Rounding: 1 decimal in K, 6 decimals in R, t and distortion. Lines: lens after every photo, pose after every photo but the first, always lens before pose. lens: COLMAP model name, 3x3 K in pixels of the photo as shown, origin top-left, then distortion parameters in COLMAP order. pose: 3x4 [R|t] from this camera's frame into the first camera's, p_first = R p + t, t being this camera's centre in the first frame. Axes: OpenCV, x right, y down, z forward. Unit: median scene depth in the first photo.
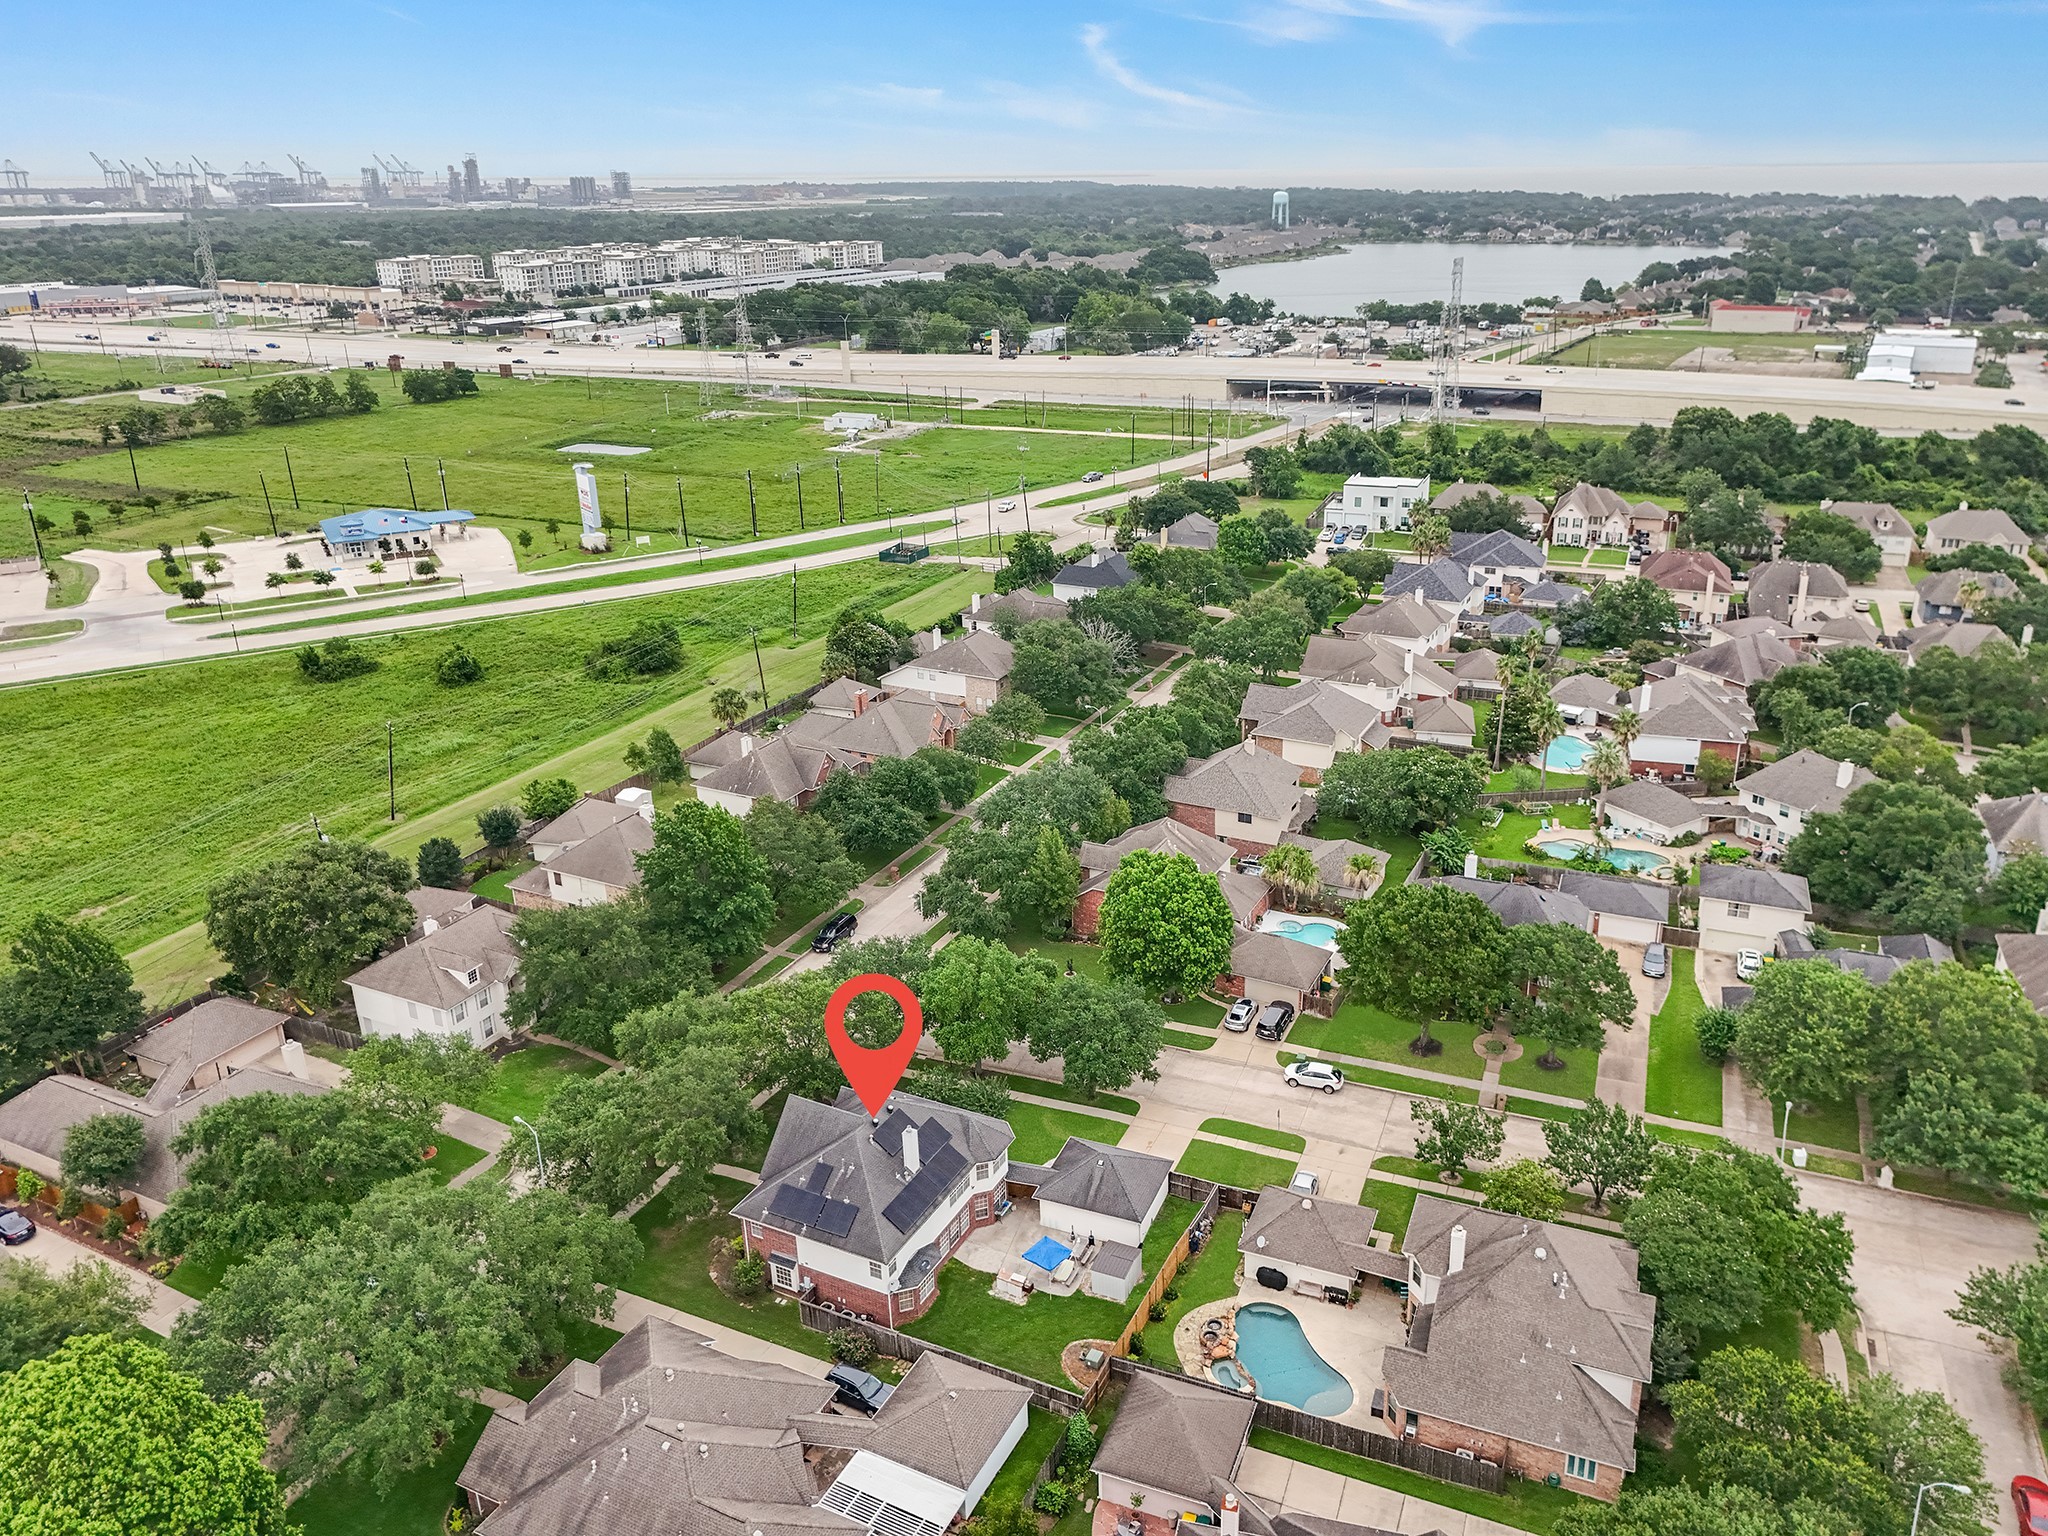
lens RADIAL K [[1681.2, 0, 1018.1], [0, 1681.2, 692.2], [0, 0, 1]] dist [0.127547, -0.191267]
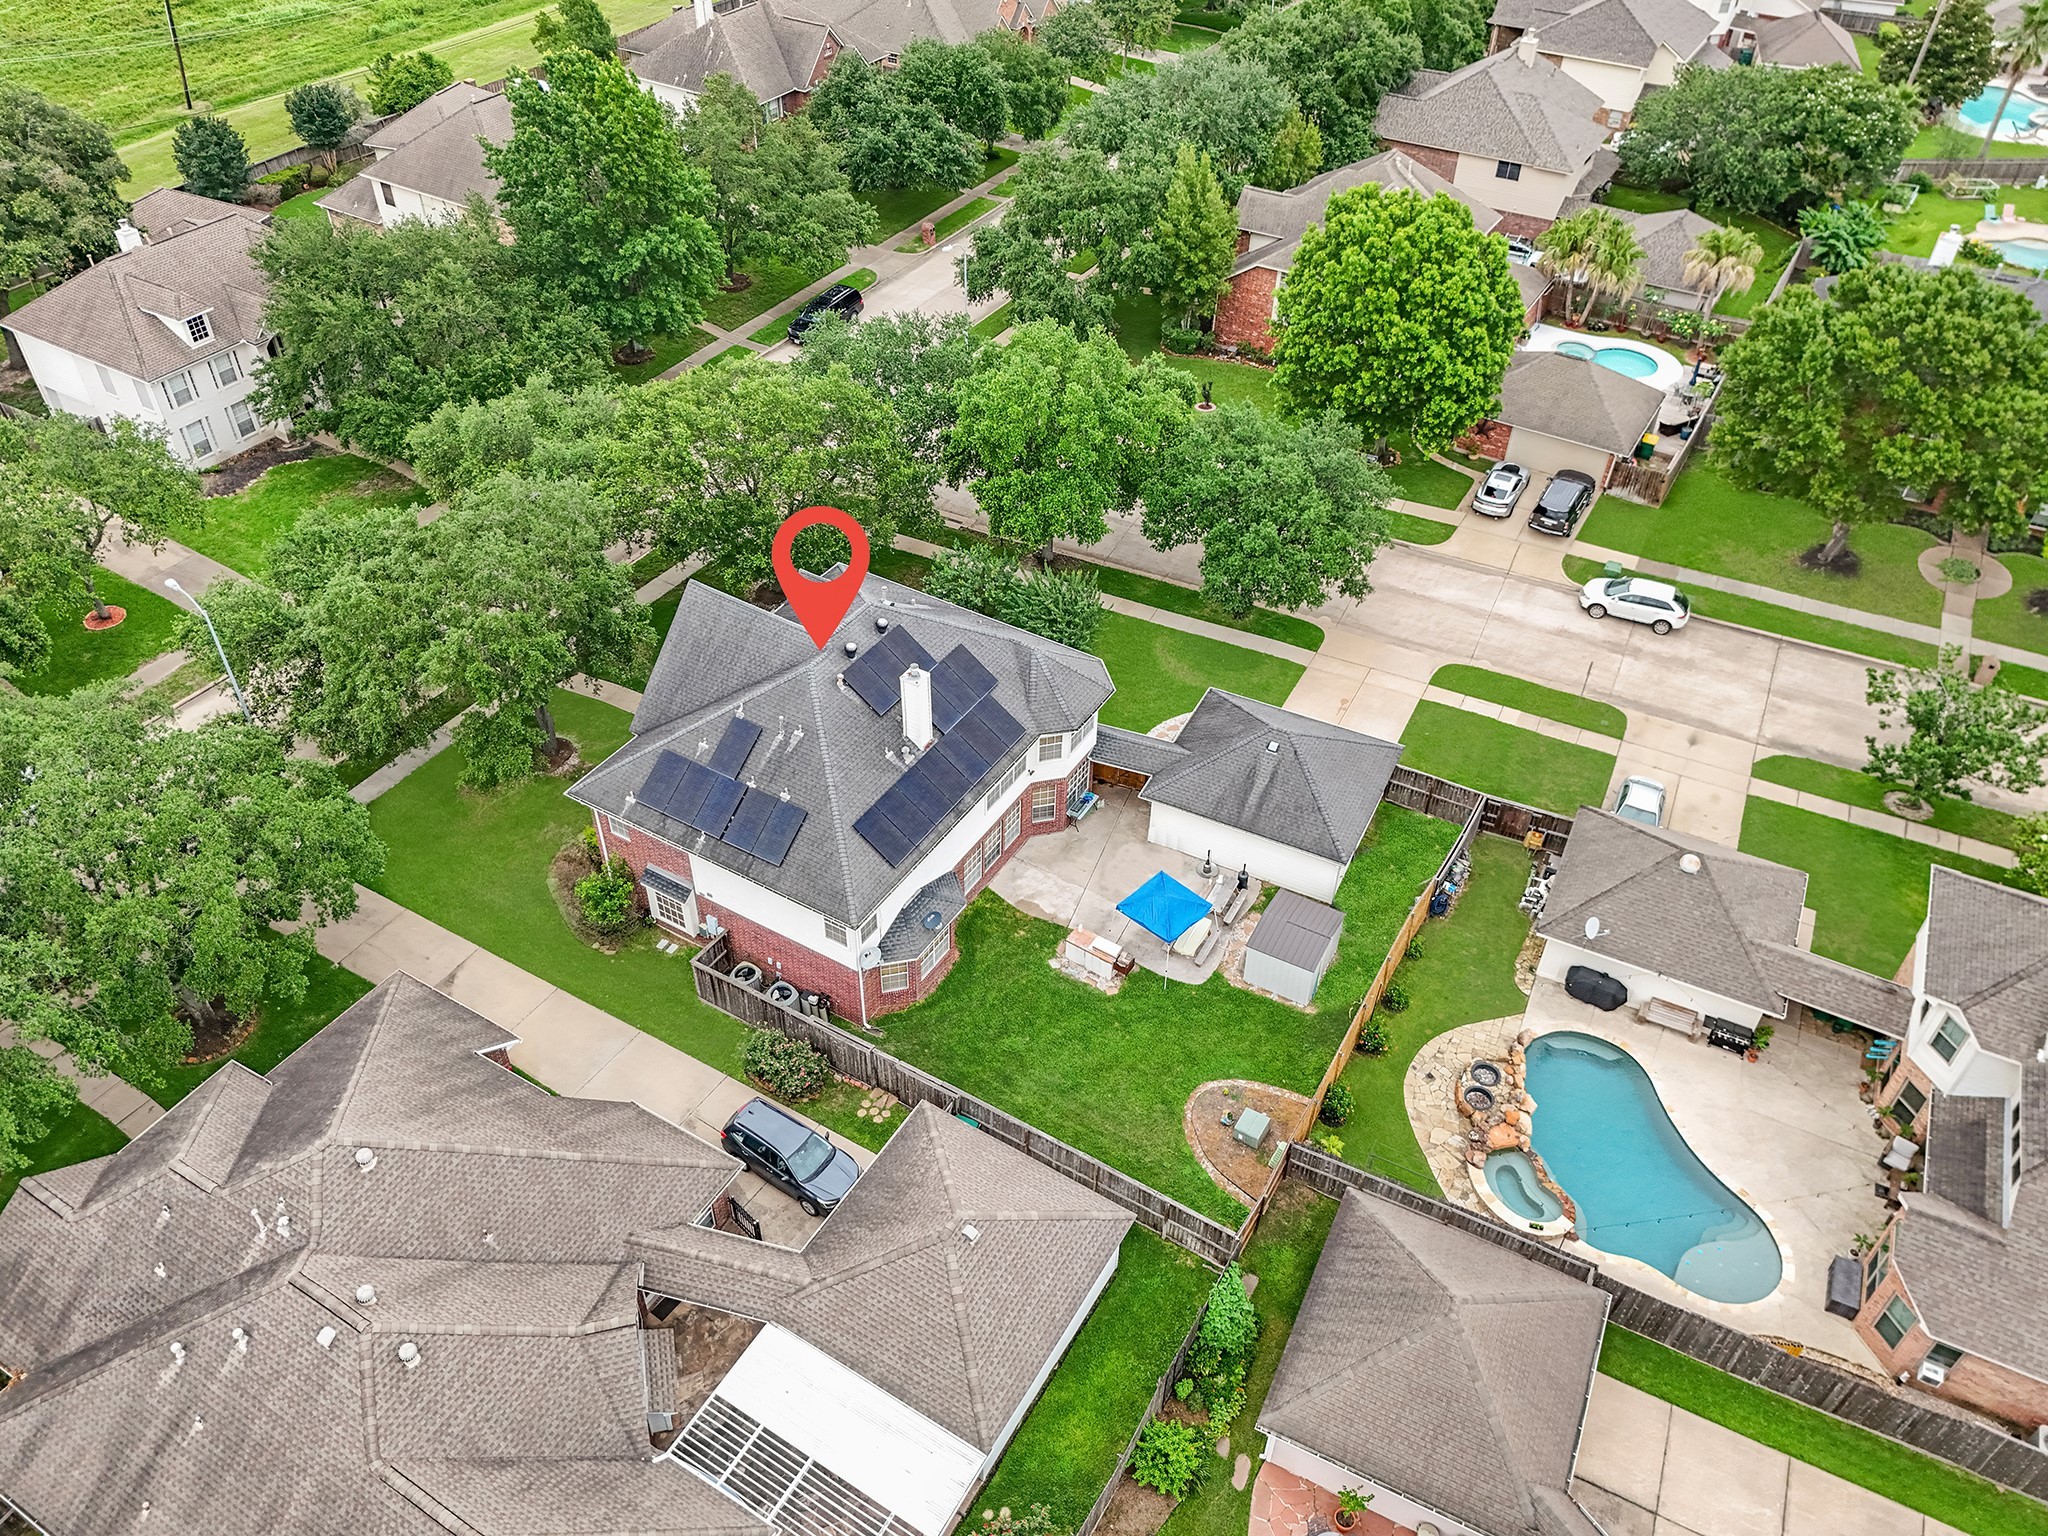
lens RADIAL K [[1681.2, 0, 1018.1], [0, 1681.2, 692.2], [0, 0, 1]] dist [0.127547, -0.191267]
pose [[0.997255, 0.071562, -0.019006, -0.020329], [-0.062023, 0.947574, 0.313459, 0.091742], [0.040441, -0.311420, 0.949411, 0.456512]]
